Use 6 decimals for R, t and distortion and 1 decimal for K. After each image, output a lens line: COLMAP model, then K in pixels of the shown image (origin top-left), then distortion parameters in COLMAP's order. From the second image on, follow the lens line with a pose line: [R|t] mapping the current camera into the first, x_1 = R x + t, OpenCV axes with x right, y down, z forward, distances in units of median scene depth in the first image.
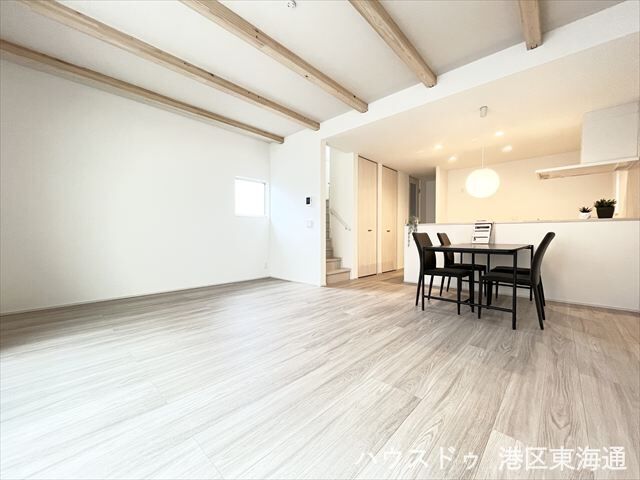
lens RADIAL K [[258.3, 0, 320.0], [0, 258.3, 240.0], [0, 0, 1]] dist [-0.000256, 0.000369]
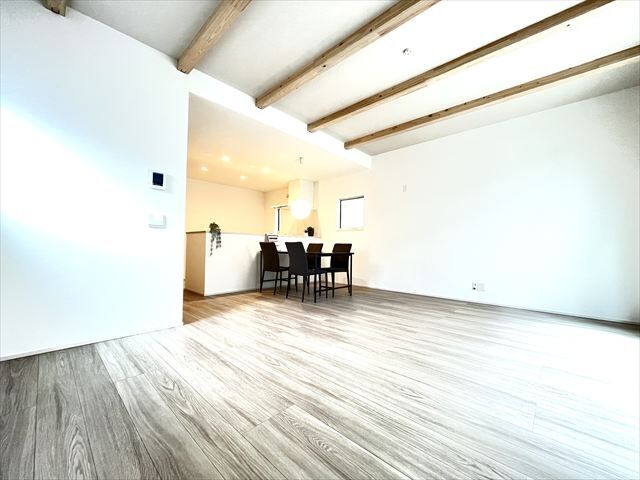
lens RADIAL K [[254.5, 0, 320.0], [0, 254.5, 240.0], [0, 0, 1]] dist [0.001544, 0.000418]
pose [[-0.004020, 0.024160, 0.999700, -0.870363], [0.010583, 0.999653, -0.024117, -0.007840], [-0.999936, 0.010483, -0.004274, 0.971573]]
